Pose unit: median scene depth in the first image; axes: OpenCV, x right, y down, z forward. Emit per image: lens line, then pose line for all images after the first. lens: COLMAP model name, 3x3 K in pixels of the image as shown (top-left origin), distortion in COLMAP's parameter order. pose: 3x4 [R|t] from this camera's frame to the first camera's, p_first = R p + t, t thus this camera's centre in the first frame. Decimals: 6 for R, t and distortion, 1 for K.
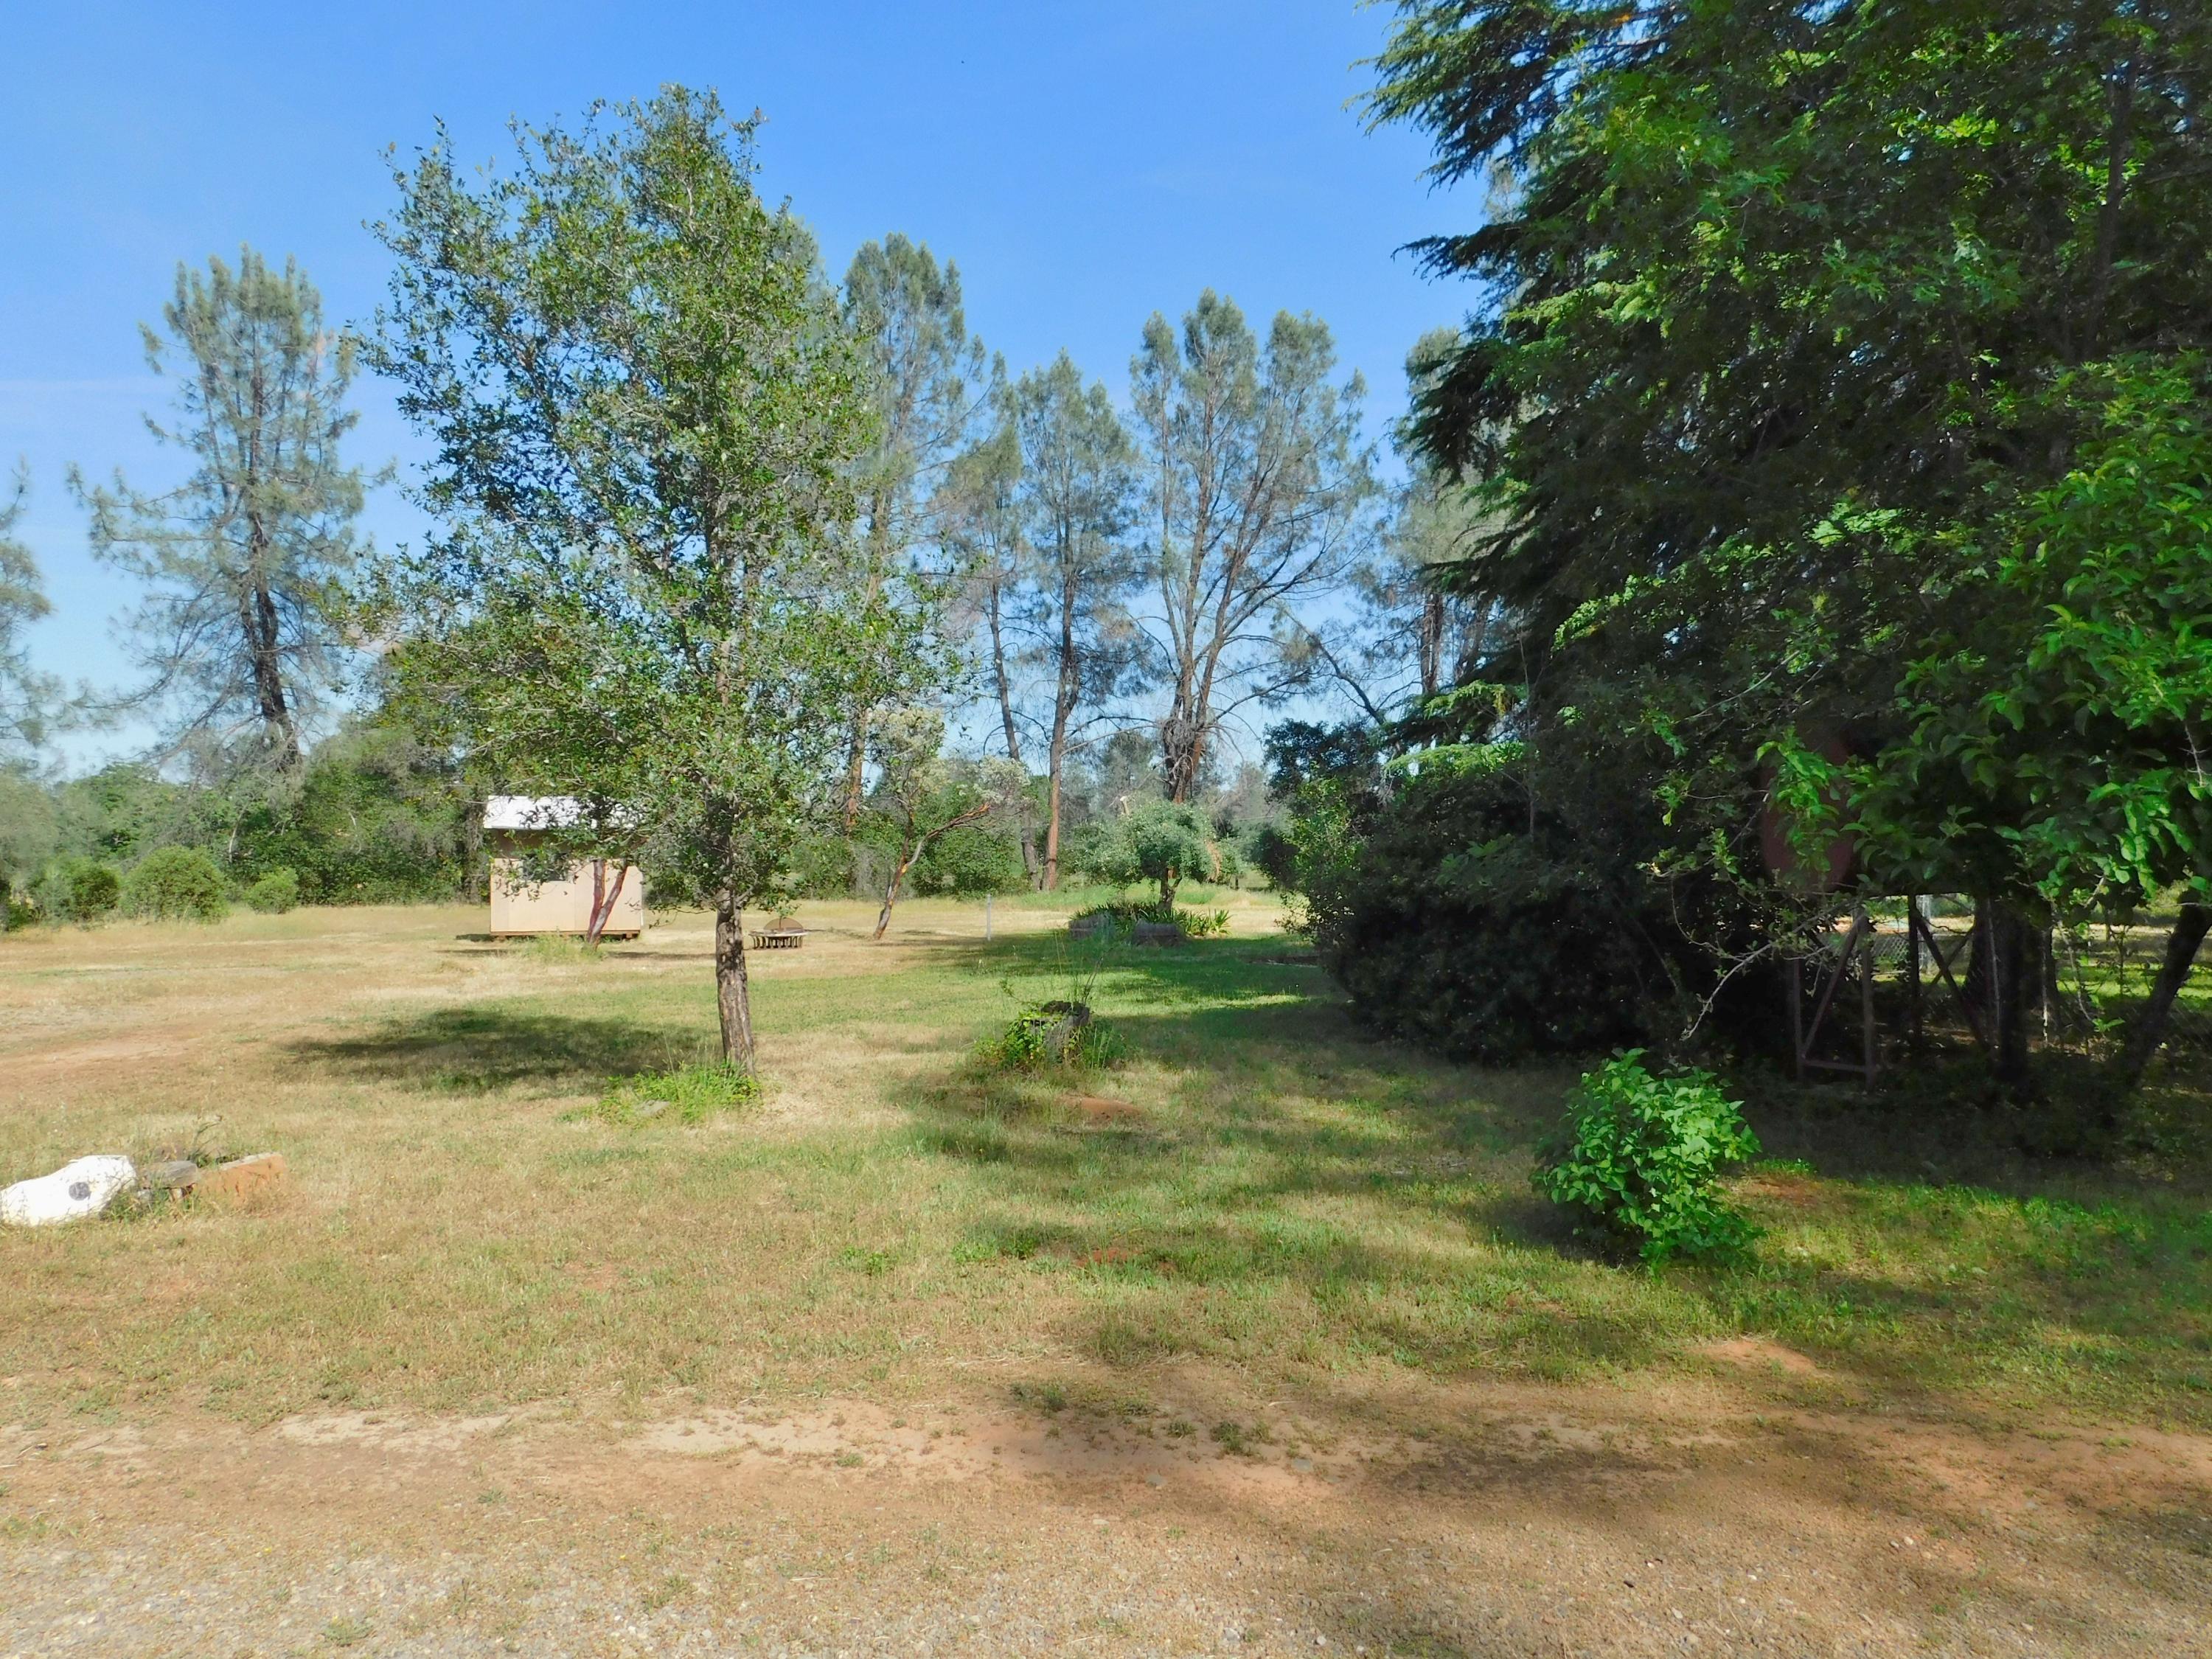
lens RADIAL K [[1615.6, 0, 1088.4], [0, 1615.6, 838.9], [0, 0, 1]] dist [-0.013677, -0.001702]
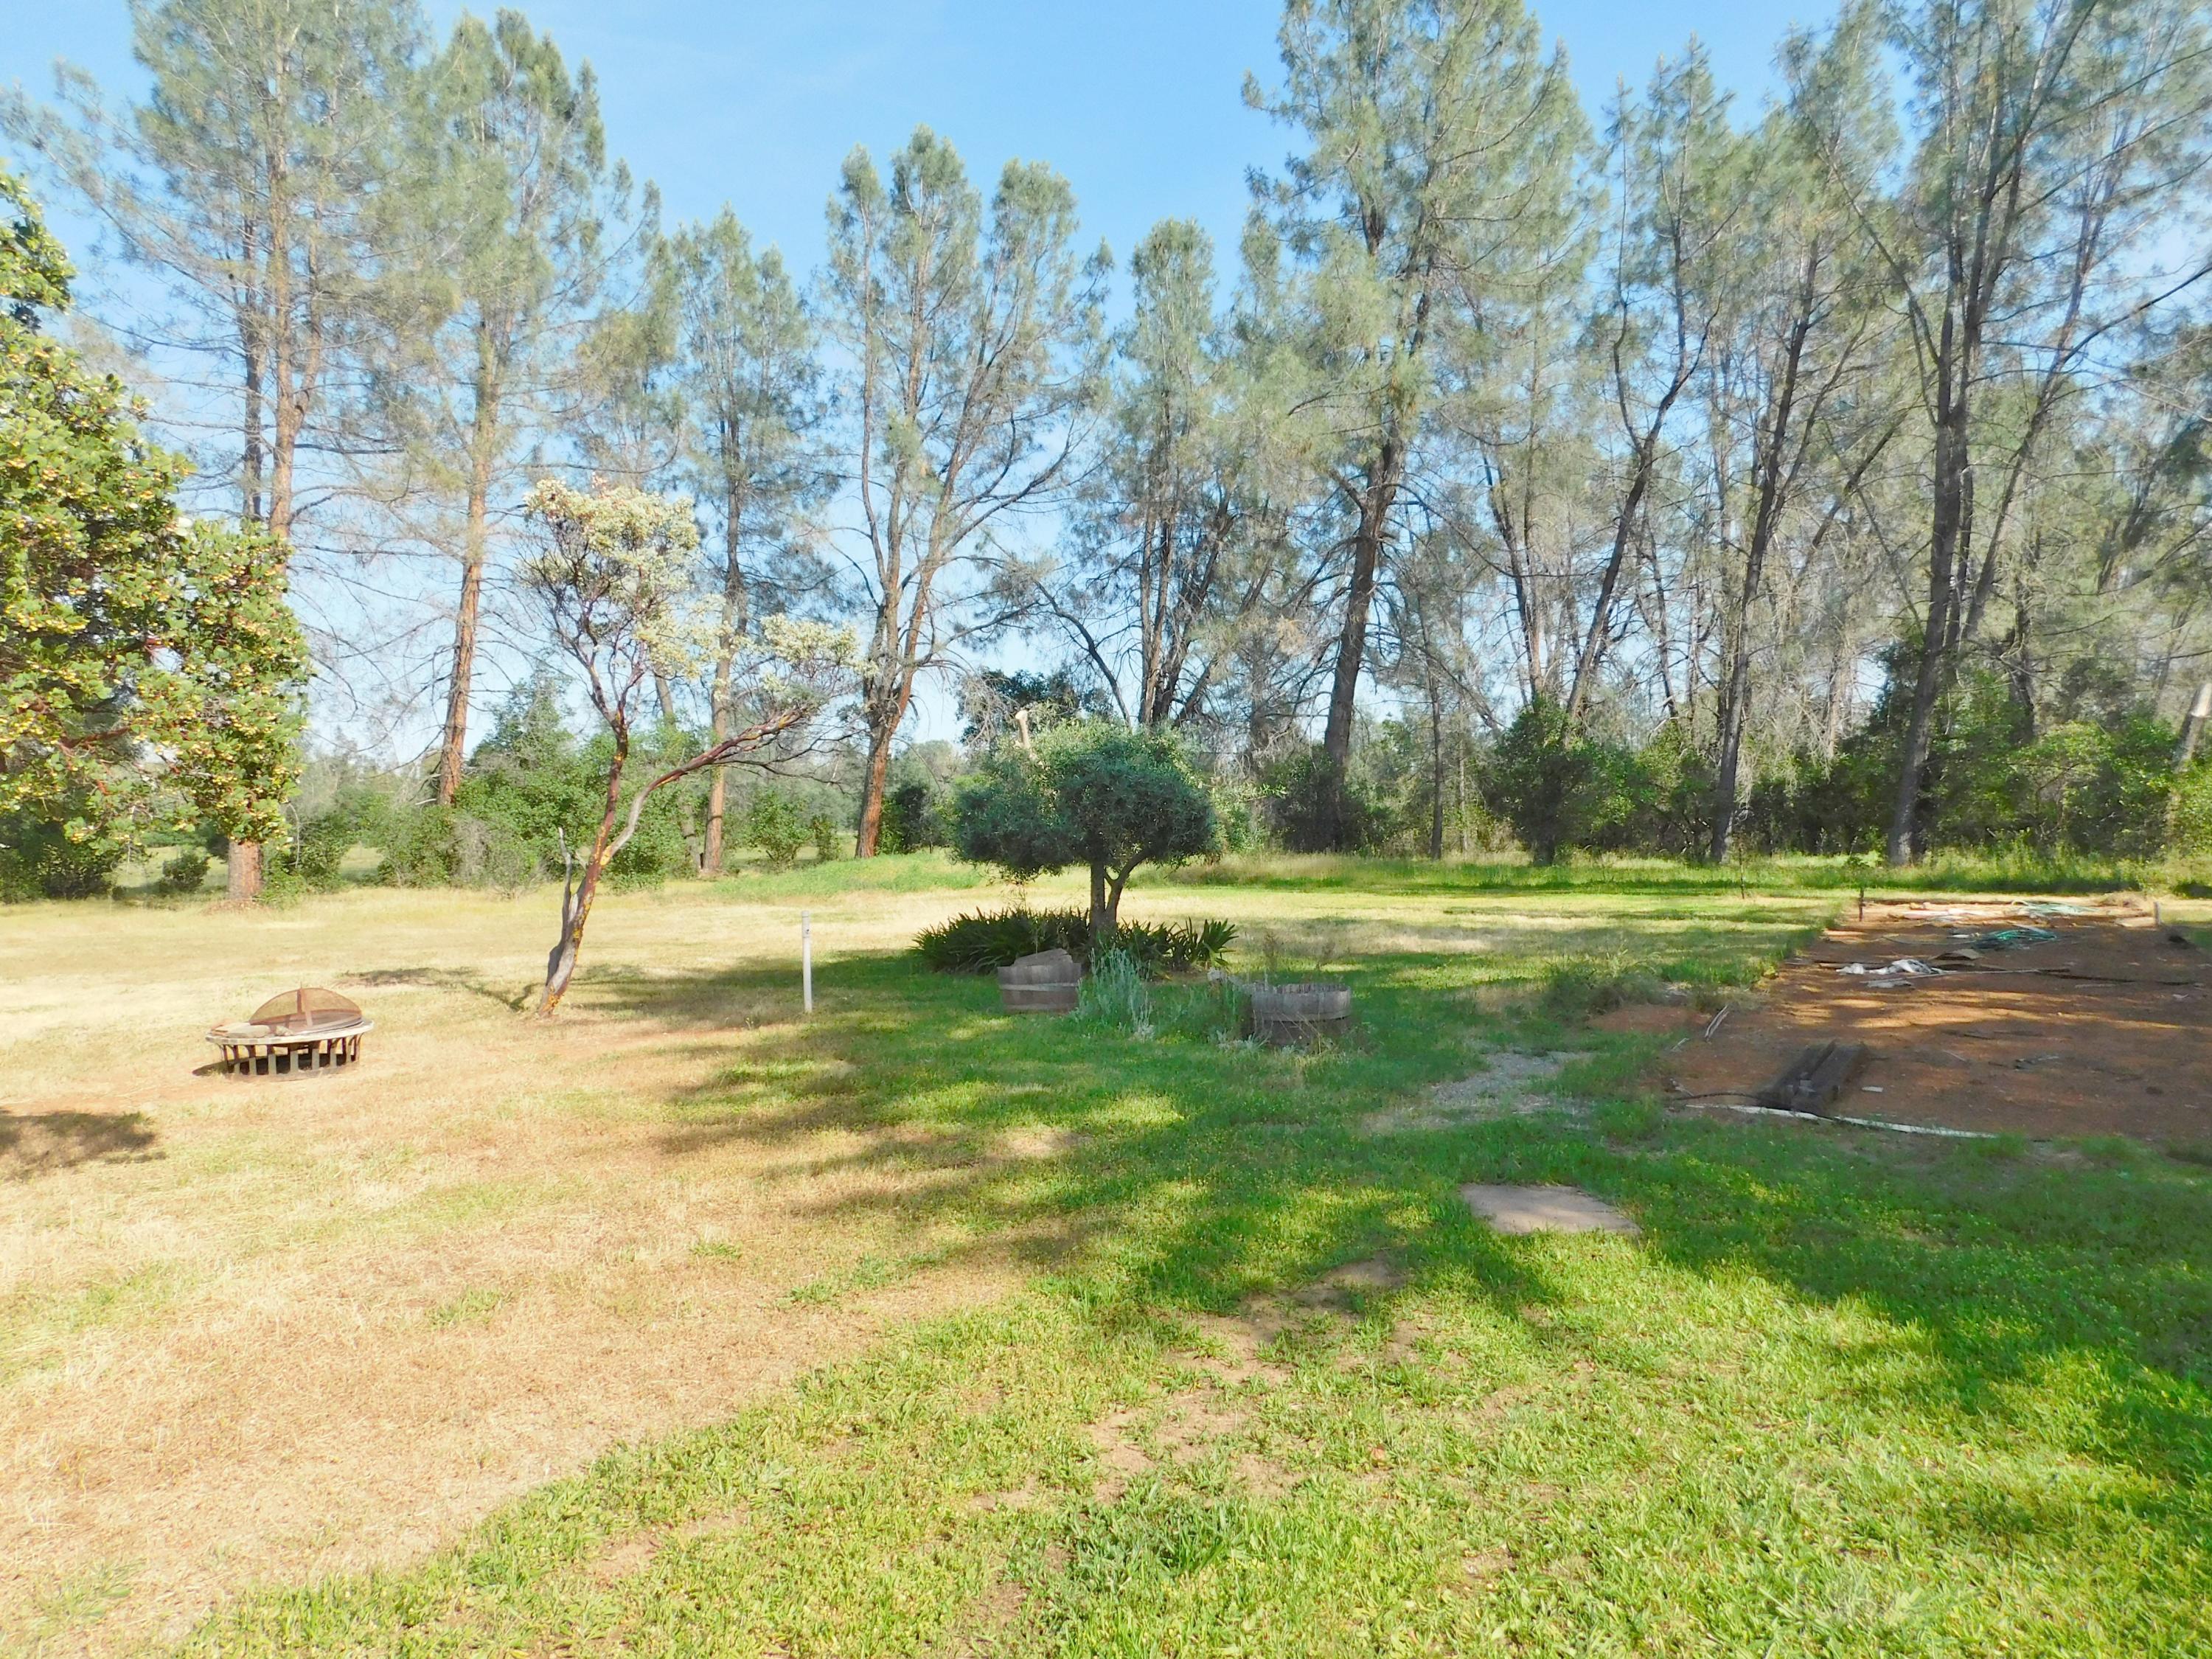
lens RADIAL K [[1423.3, 0, 1094.6], [0, 1423.3, 841.3], [0, 0, 1]] dist [-0.072018, 0.046852]
pose [[0.958994, -0.014379, 0.283061, -0.043800], [0.007781, 0.999672, 0.024420, 0.002304], [-0.283319, -0.021216, 0.958791, 0.271812]]
